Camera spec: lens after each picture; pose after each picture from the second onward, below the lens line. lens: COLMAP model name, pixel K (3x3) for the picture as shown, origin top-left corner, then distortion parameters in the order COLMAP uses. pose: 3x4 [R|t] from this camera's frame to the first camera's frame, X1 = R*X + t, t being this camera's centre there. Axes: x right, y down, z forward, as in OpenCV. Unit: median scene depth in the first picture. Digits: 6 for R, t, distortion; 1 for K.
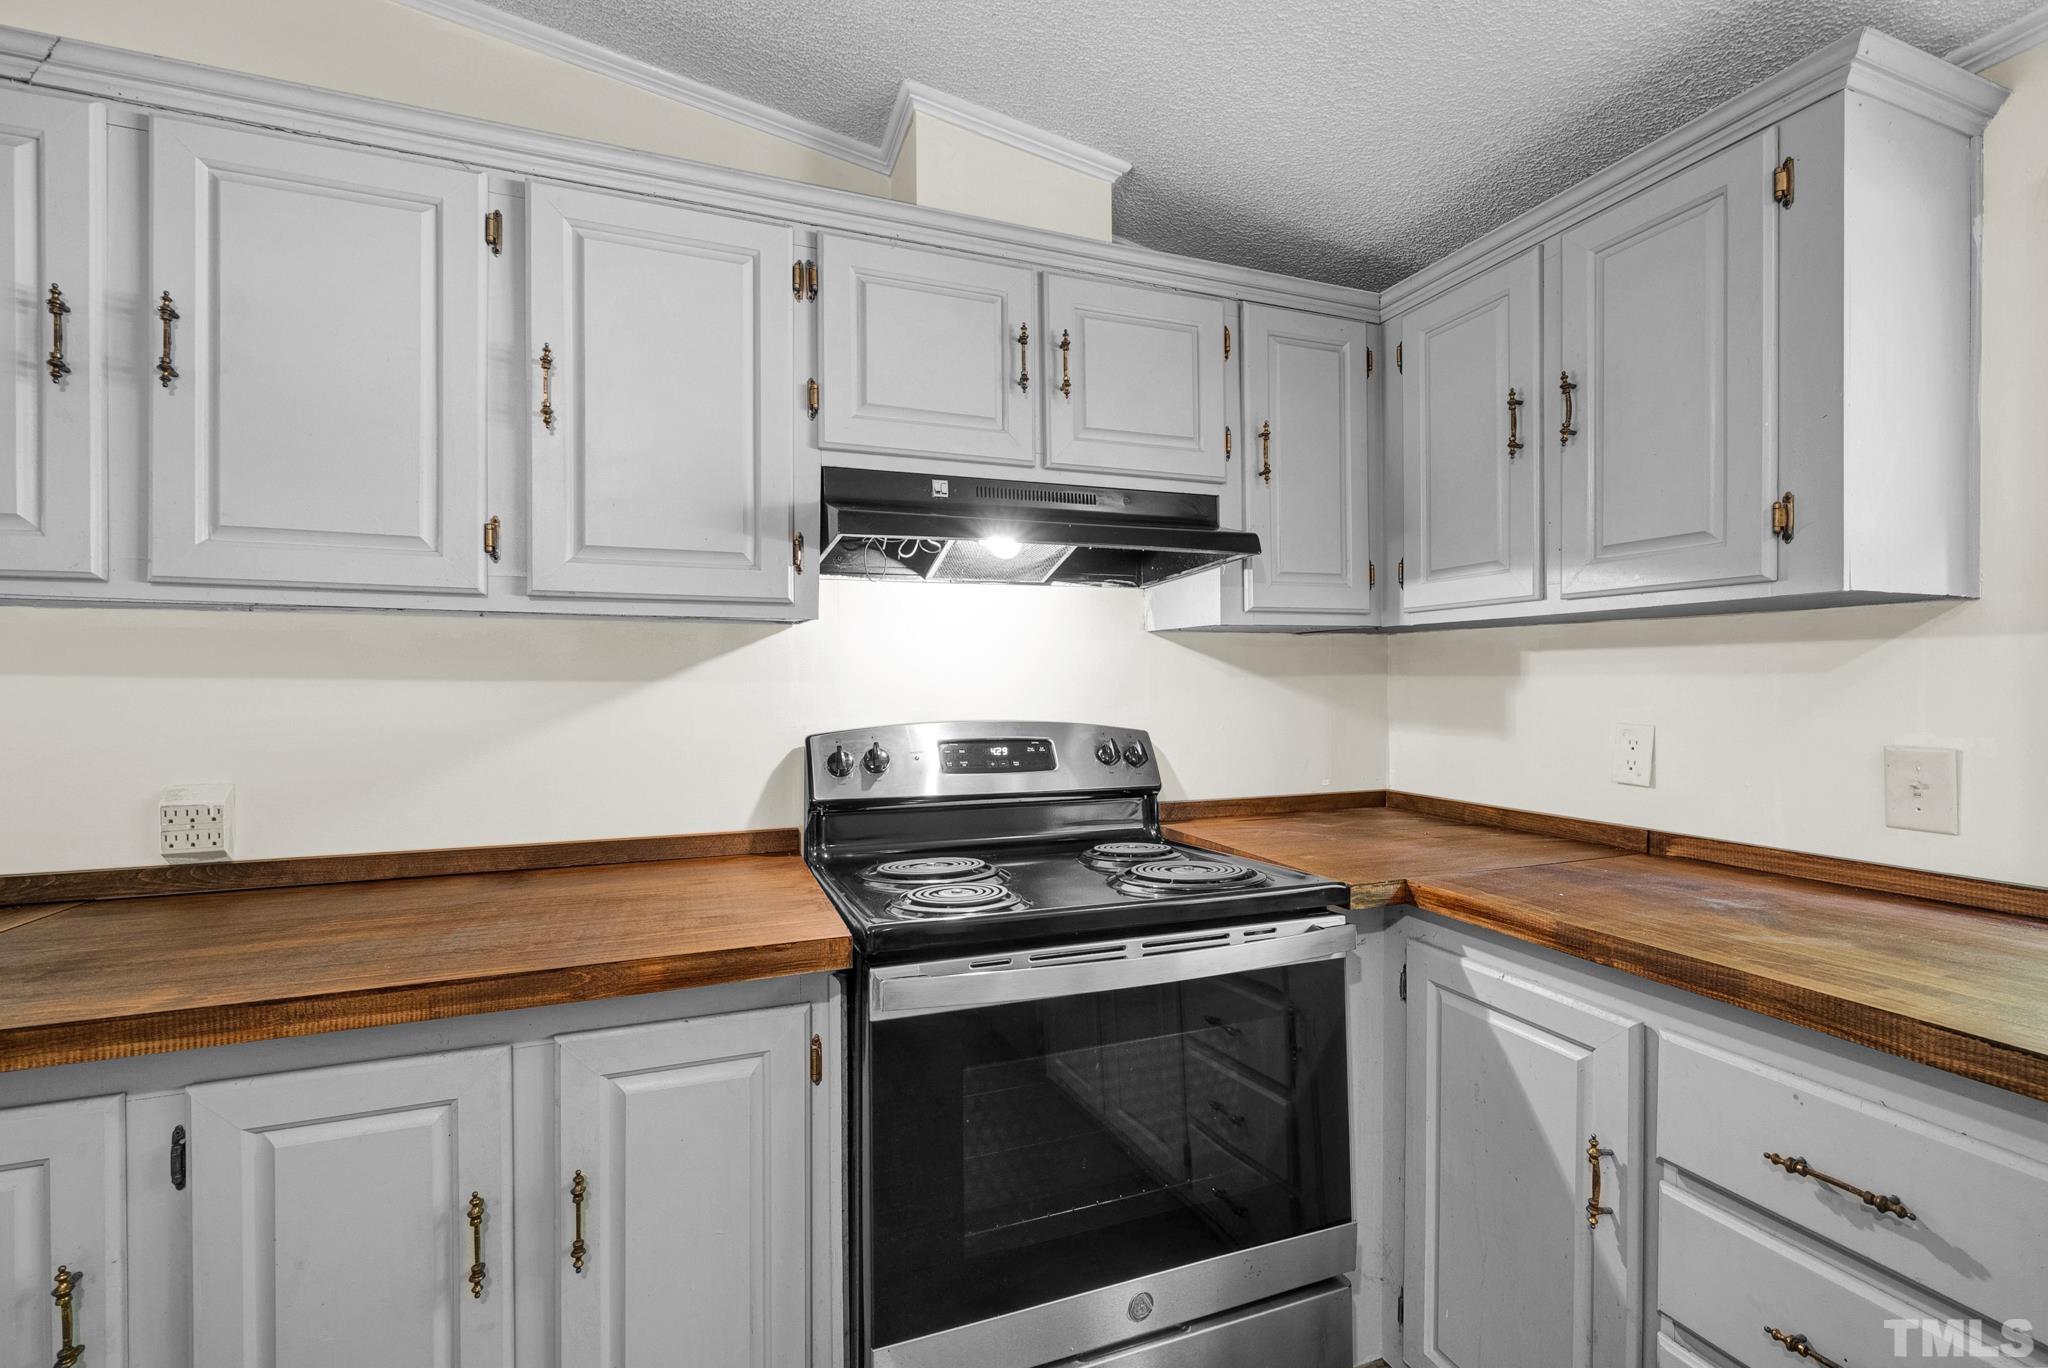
lens RADIAL K [[806.0, 0, 1024.0], [0, 806.0, 684.0], [0, 0, 1]] dist [-0.000766, -0.000210]
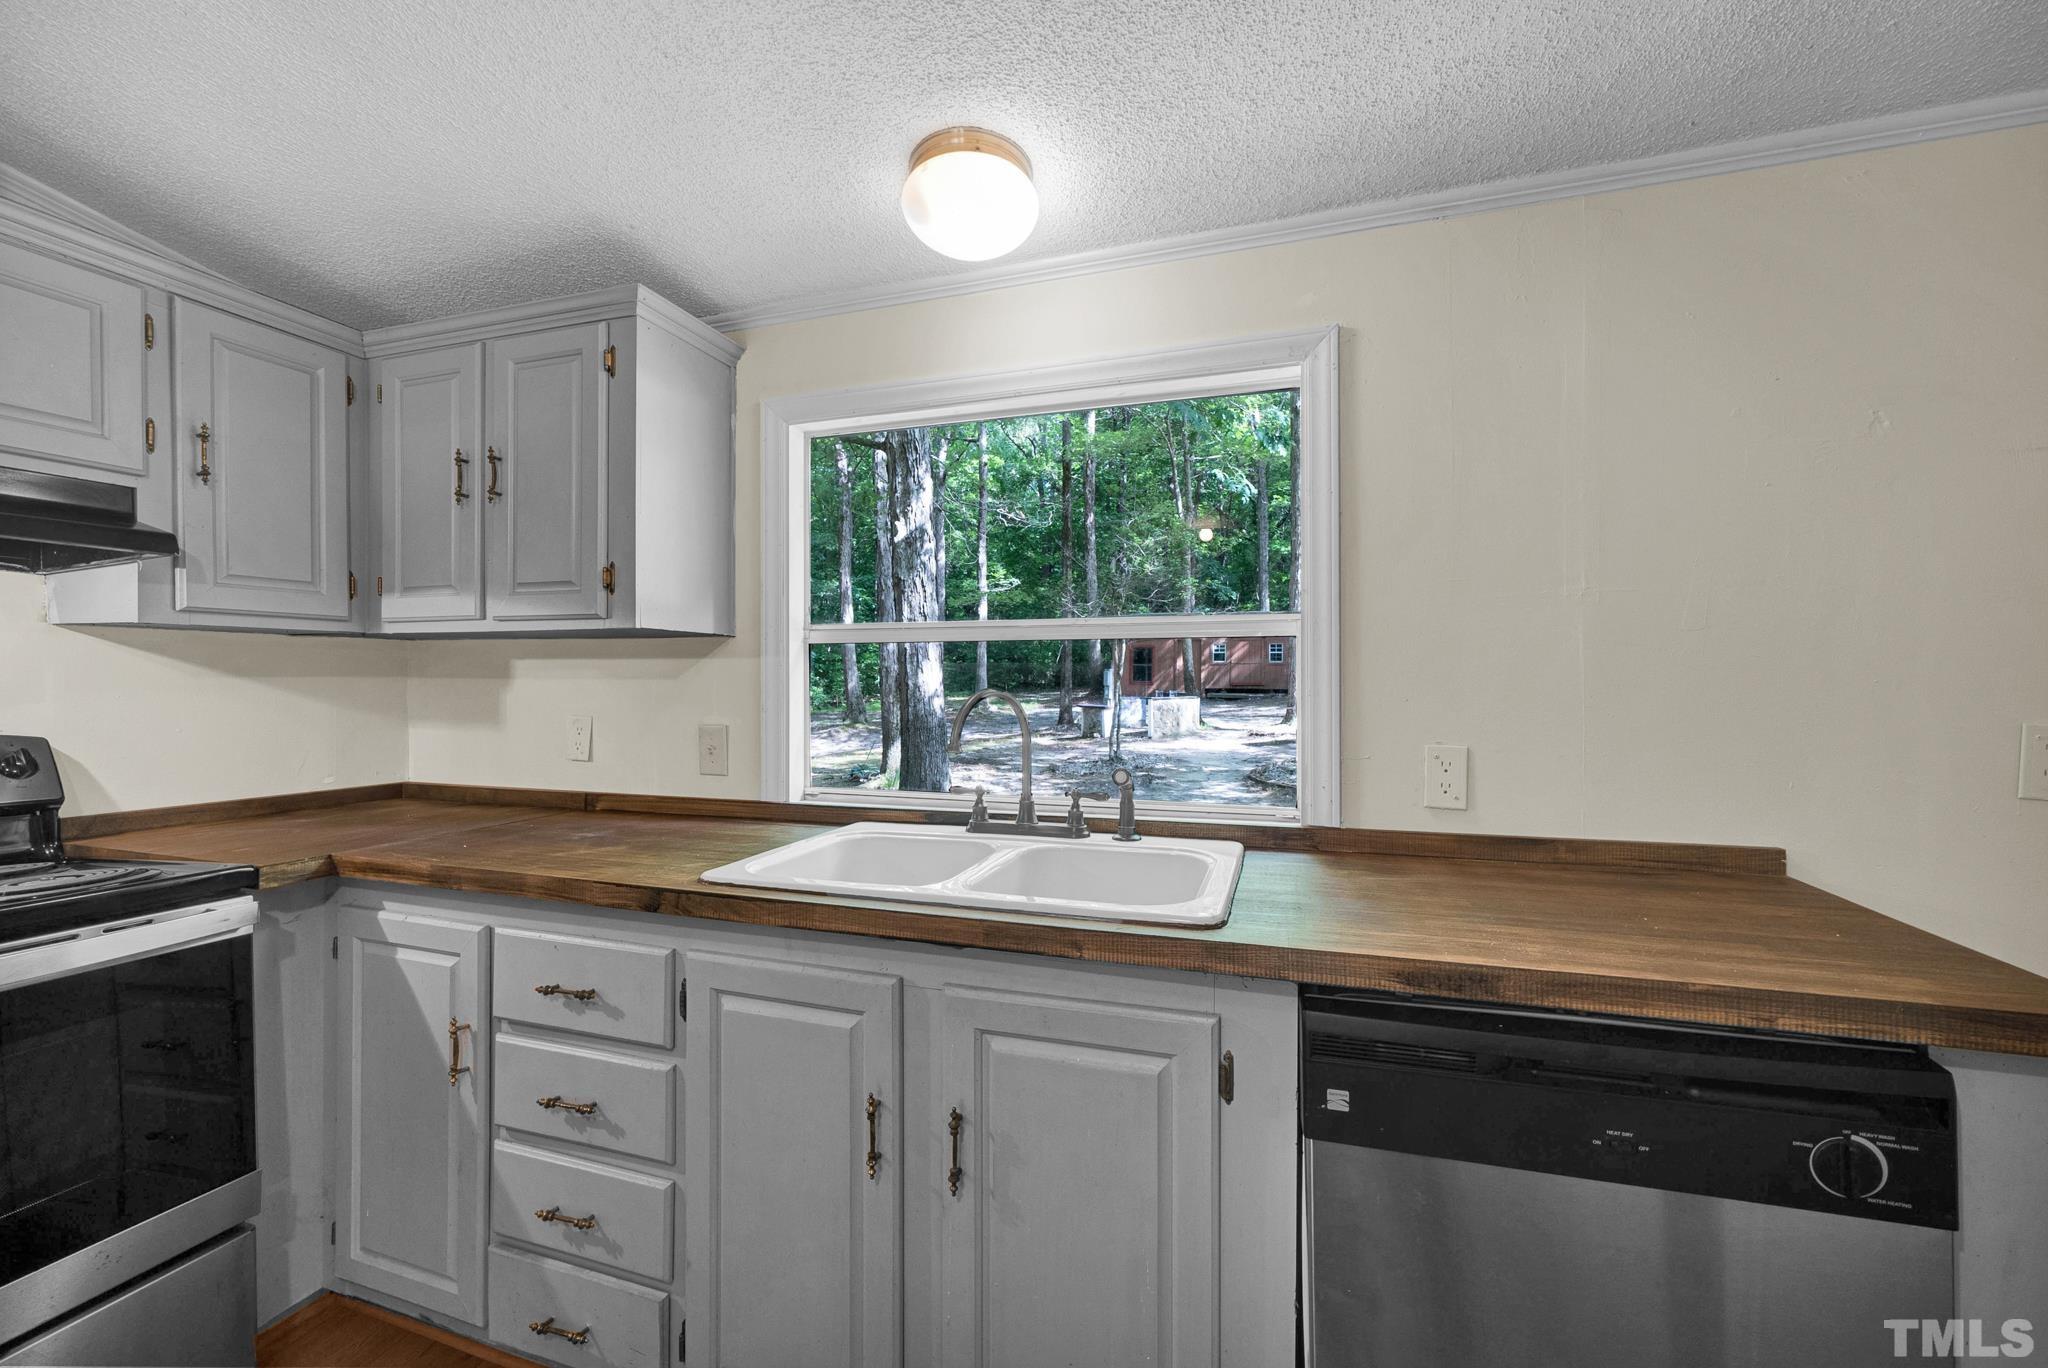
lens RADIAL K [[806.0, 0, 1024.0], [0, 806.0, 684.0], [0, 0, 1]] dist [-0.000766, -0.000210]
pose [[0.654199, 0.006224, 0.756297, 0.247865], [-0.003613, 0.999980, -0.005105, 0.000871], [-0.756314, 0.000607, 0.654209, -0.502348]]
